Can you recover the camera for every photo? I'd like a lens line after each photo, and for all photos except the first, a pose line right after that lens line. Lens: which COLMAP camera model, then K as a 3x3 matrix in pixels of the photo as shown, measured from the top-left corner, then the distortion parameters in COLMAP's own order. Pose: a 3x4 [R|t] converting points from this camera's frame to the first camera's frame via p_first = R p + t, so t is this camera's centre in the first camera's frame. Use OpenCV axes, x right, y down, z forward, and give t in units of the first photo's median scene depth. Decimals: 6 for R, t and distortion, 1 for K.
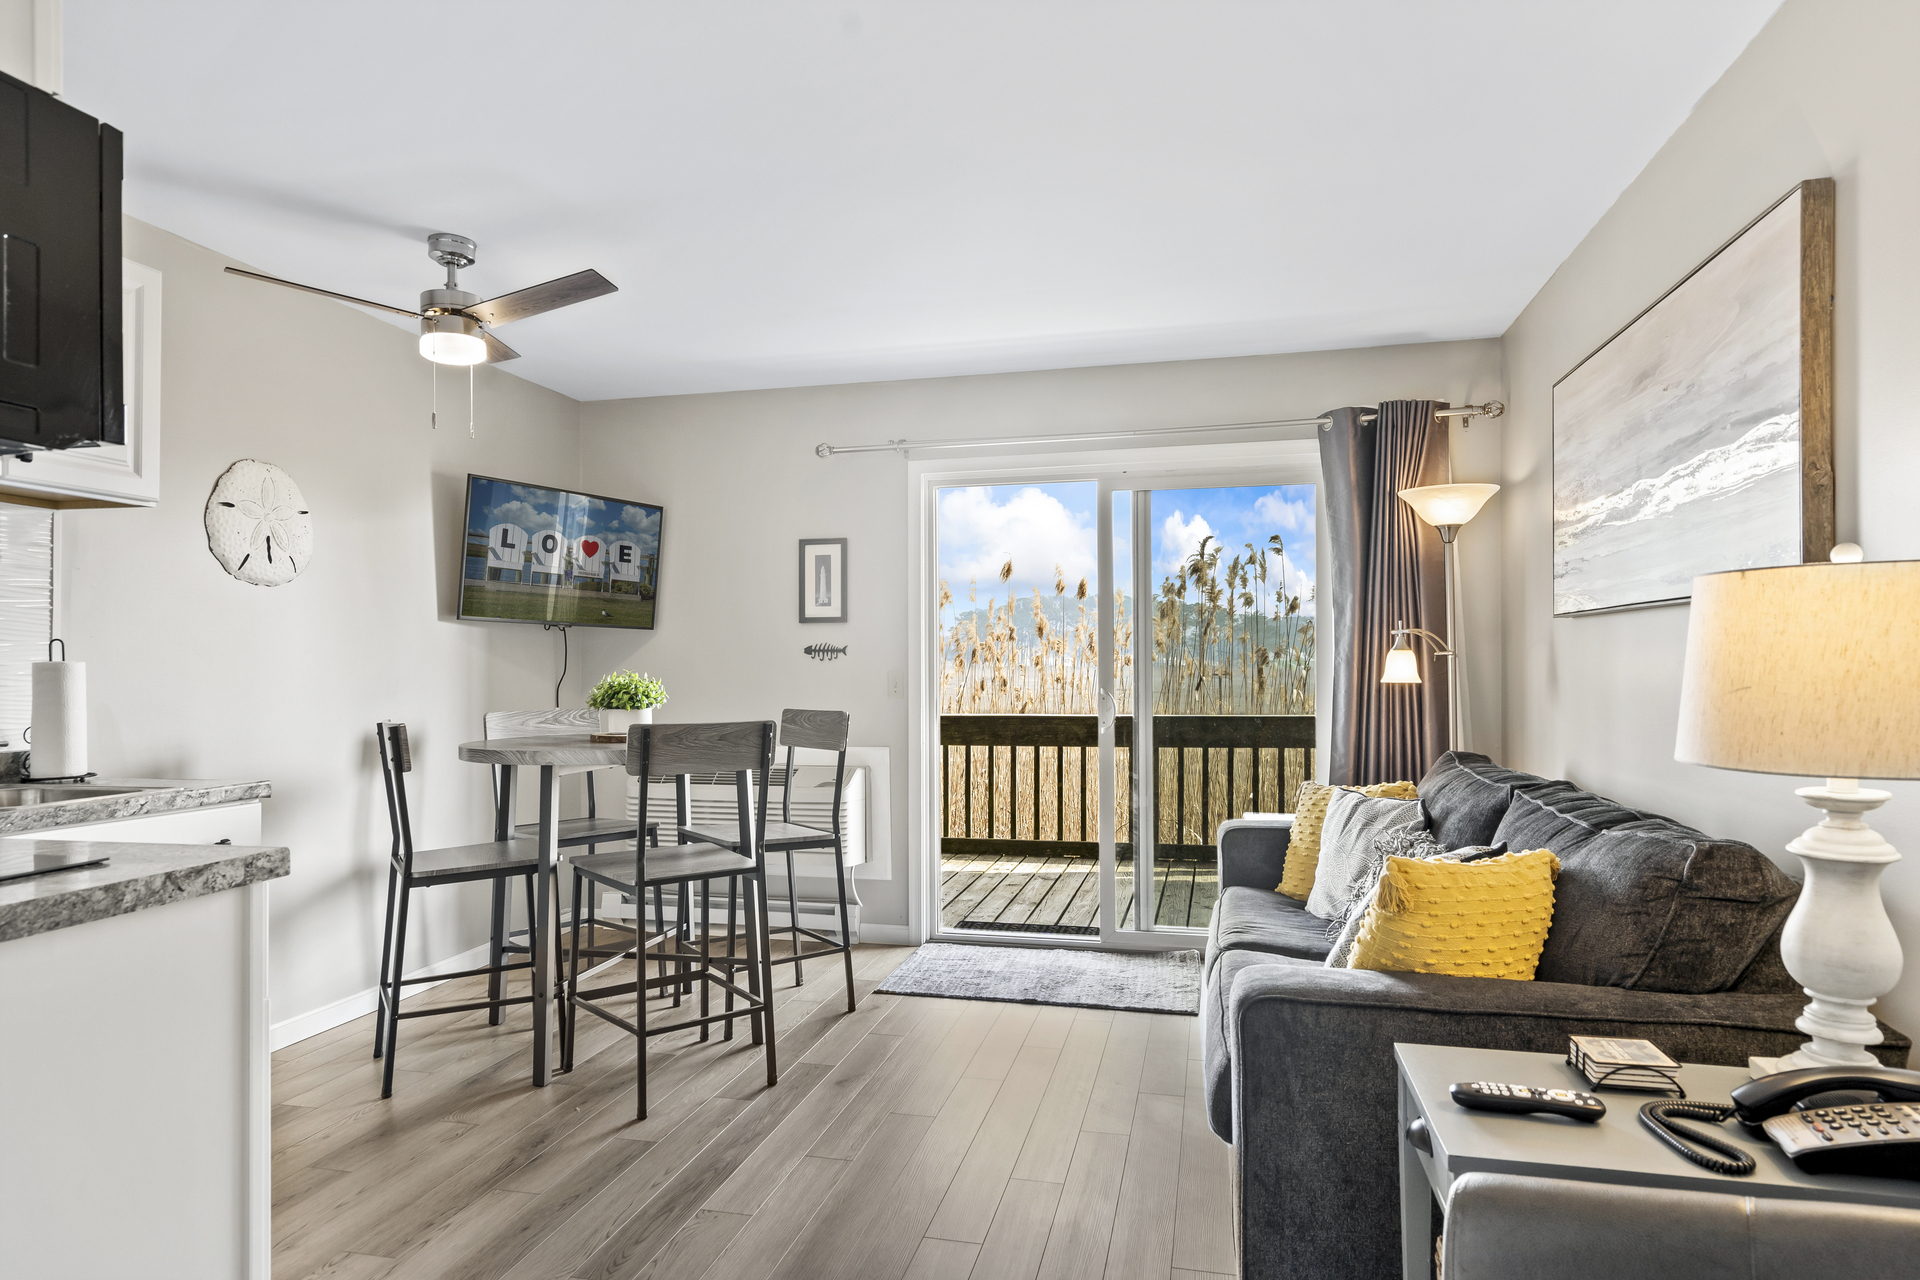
lens RADIAL K [[1135.7, 0, 924.3], [0, 1135.7, 649.8], [0, 0, 1]] dist [0.003416, -0.000868]
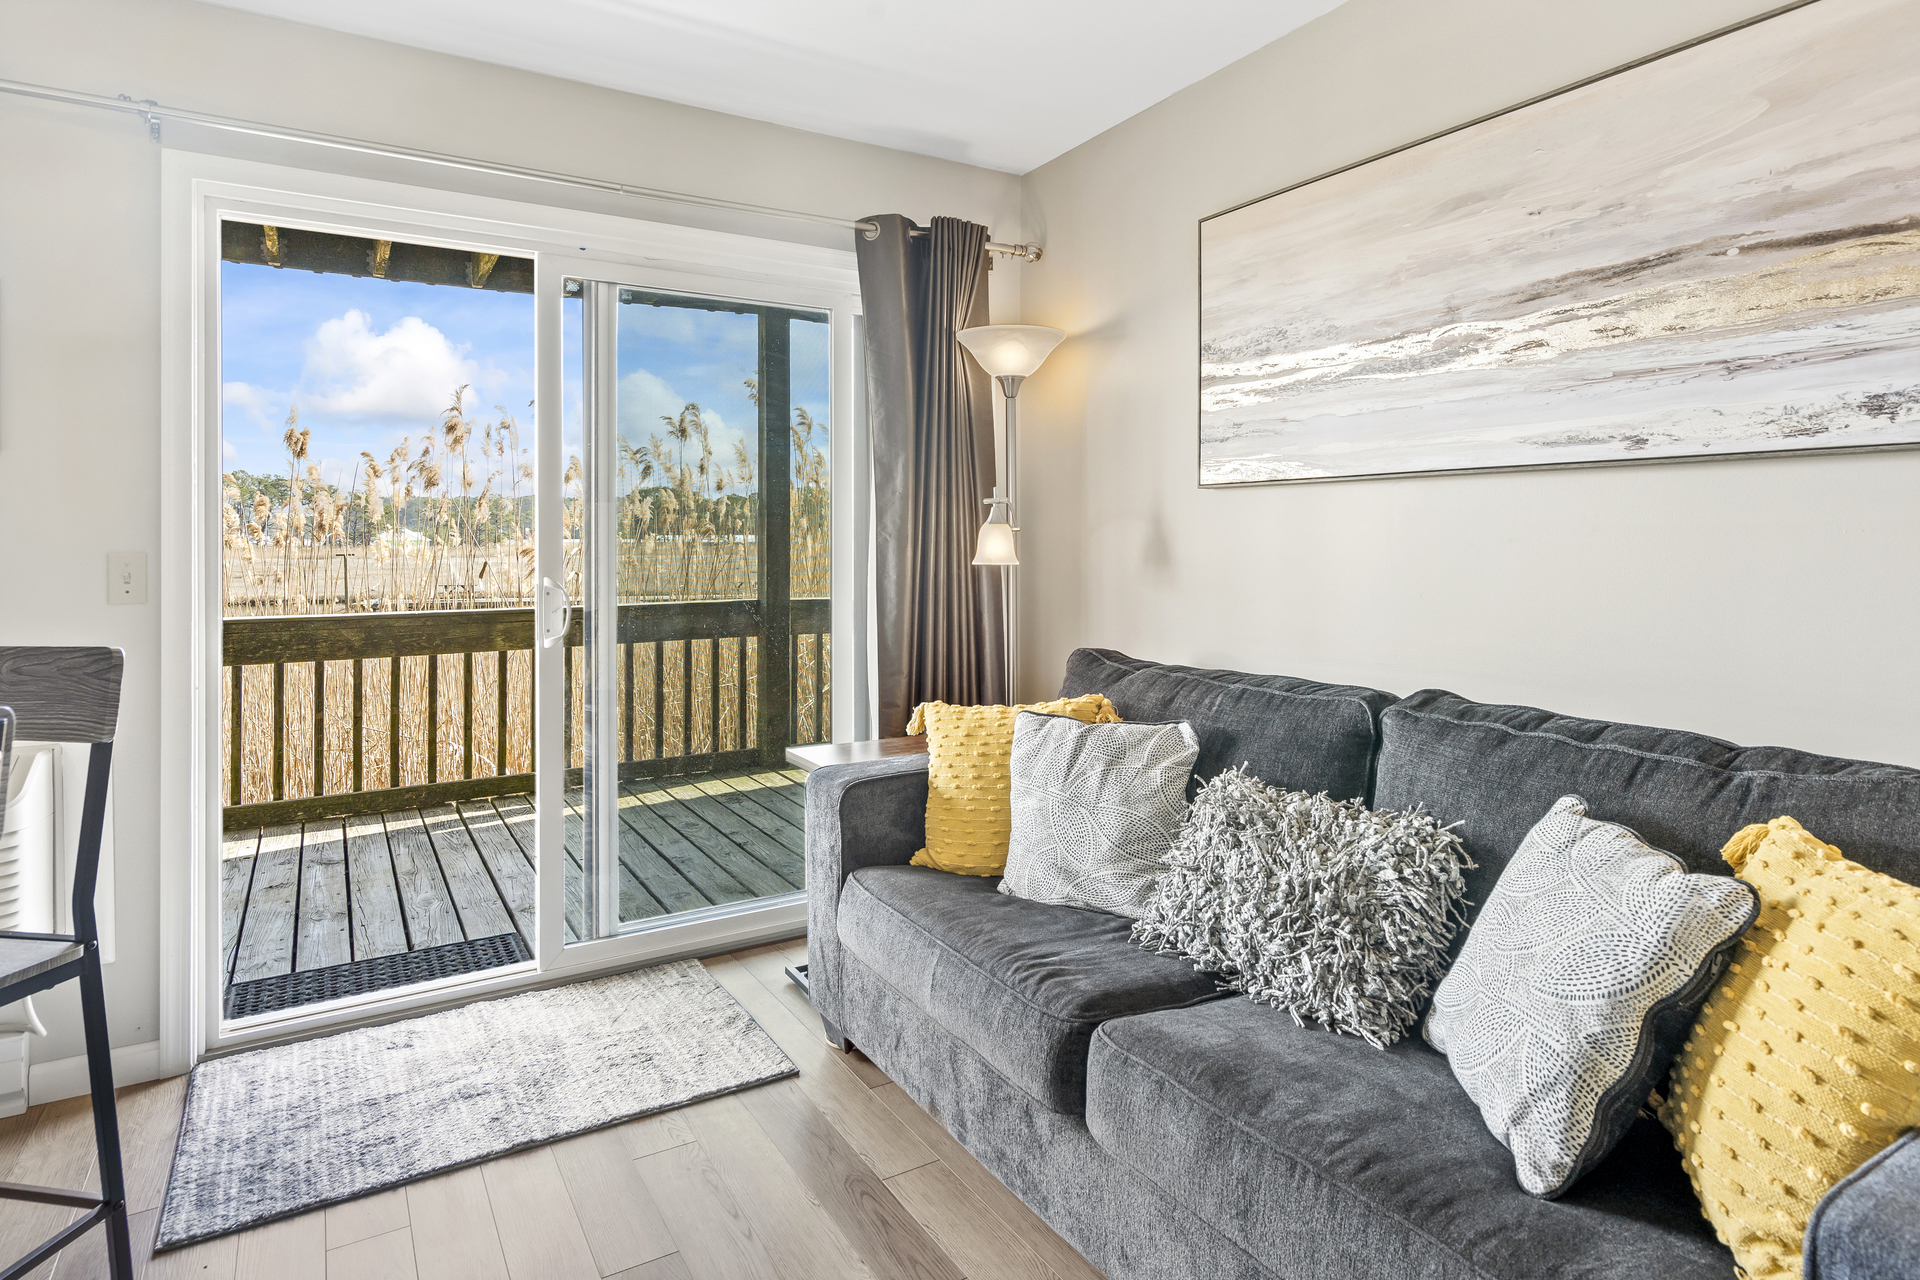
lens RADIAL K [[1020.6, 0, 896.4], [0, 1020.6, 542.5], [0, 0, 1]] dist [0.005900, -0.000126]
pose [[0.700785, 0.005482, 0.713351, -0.144520], [-0.012364, 0.999914, 0.004462, 0.010715], [-0.713265, -0.011946, 0.700792, 0.553020]]
